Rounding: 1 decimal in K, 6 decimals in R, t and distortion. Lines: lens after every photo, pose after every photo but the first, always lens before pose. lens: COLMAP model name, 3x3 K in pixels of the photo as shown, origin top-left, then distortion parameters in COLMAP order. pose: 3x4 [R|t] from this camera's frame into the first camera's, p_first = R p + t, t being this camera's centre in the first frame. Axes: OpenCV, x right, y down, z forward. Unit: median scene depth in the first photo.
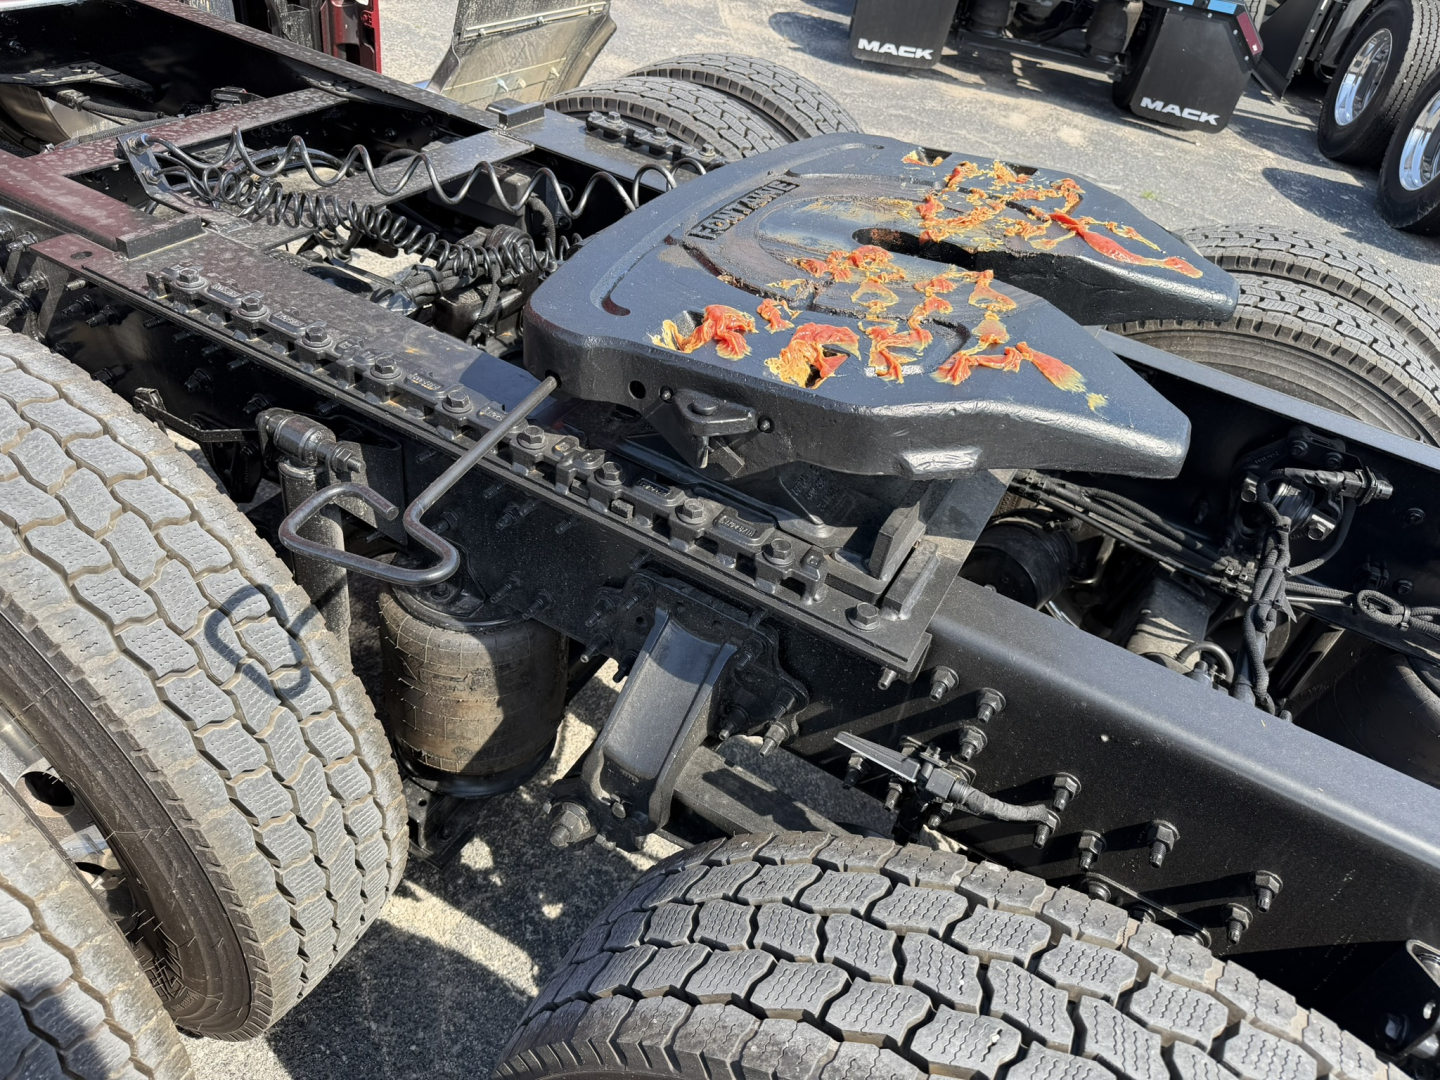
lens RADIAL K [[1017.5, 0, 720.0], [0, 1017.5, 540.0], [0, 0, 1]] dist [-0.001895, -0.001039]
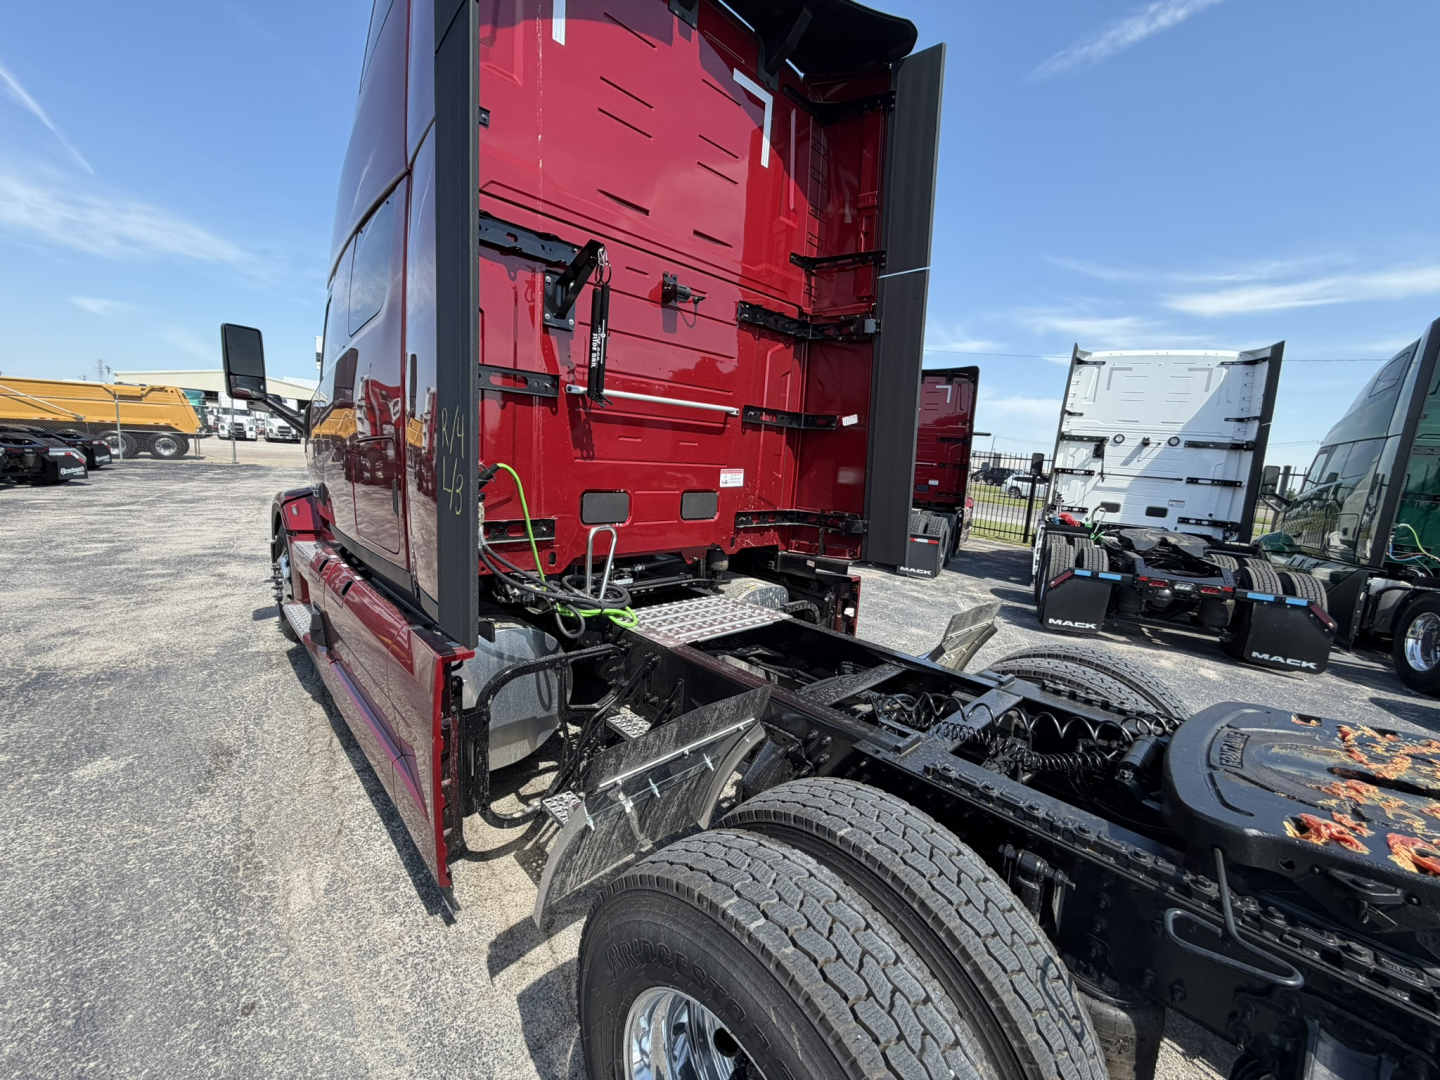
lens RADIAL K [[575.4, 0, 720.0], [0, 575.4, 540.0], [0, 0, 1]] dist [0.000111, 0.000375]
pose [[0.952343, -0.040167, -0.302374, -0.308926], [-0.130320, 0.842688, -0.522392, 0.014254], [0.275790, 0.536901, 0.797293, -0.177972]]
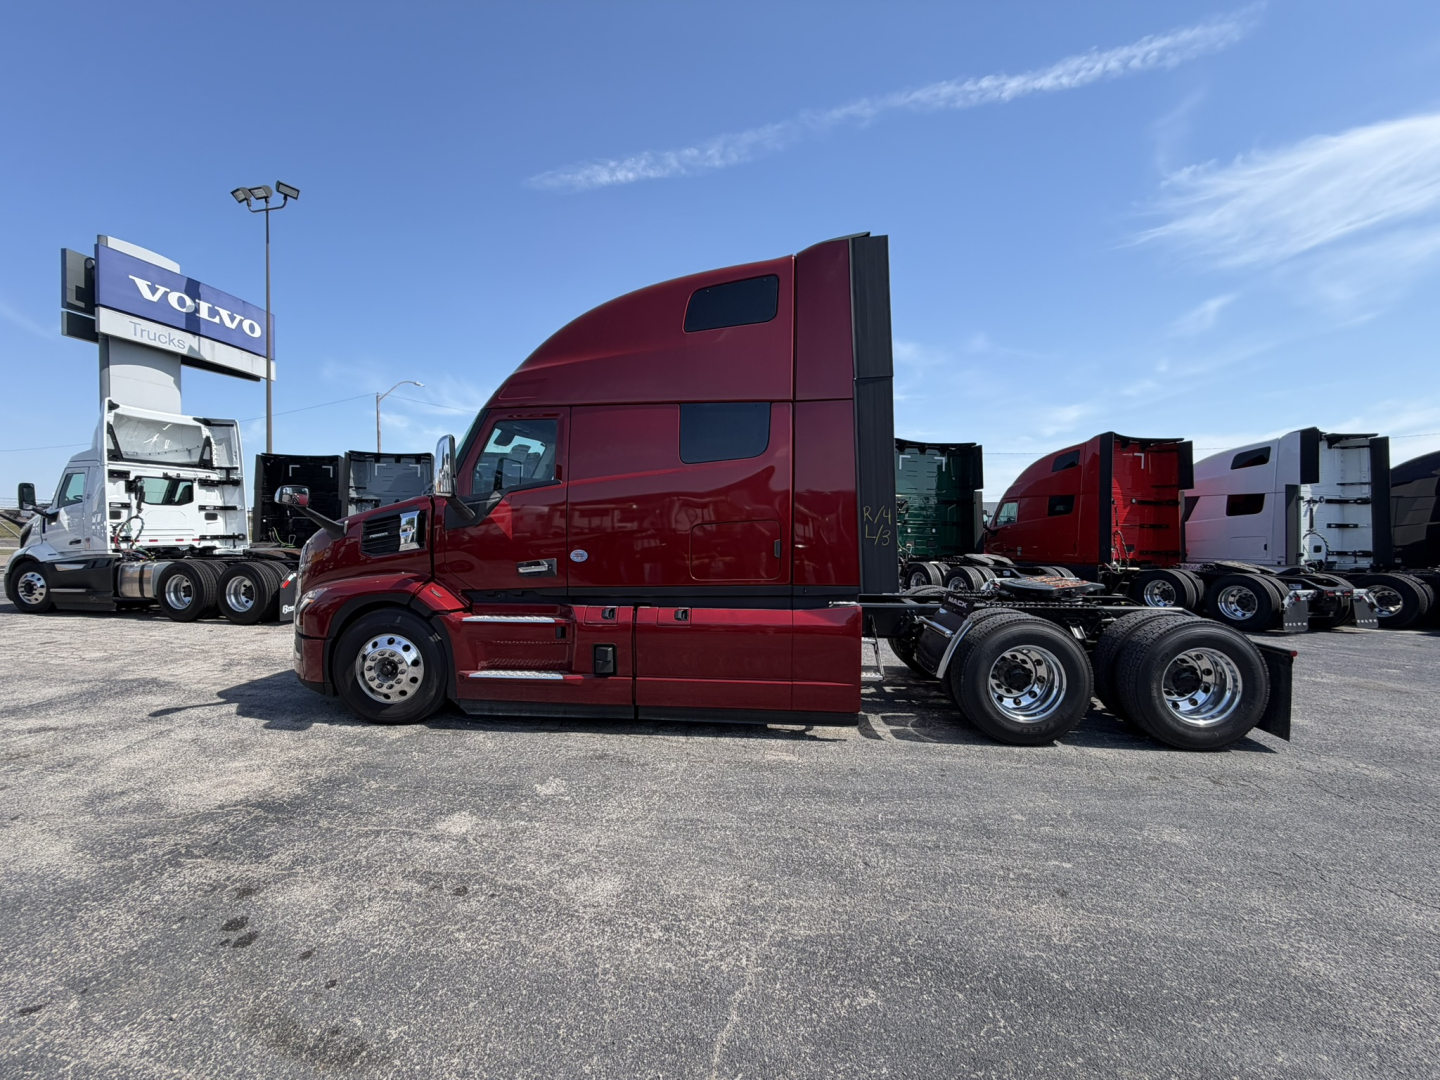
lens RADIAL K [[575.4, 0, 720.0], [0, 575.4, 540.0], [0, 0, 1]] dist [0.000111, 0.000375]
pose [[0.891590, -0.156968, 0.424768, -1.141312], [0.377541, 0.775622, -0.505839, 0.194767], [-0.250059, 0.611368, 0.750799, -0.569455]]
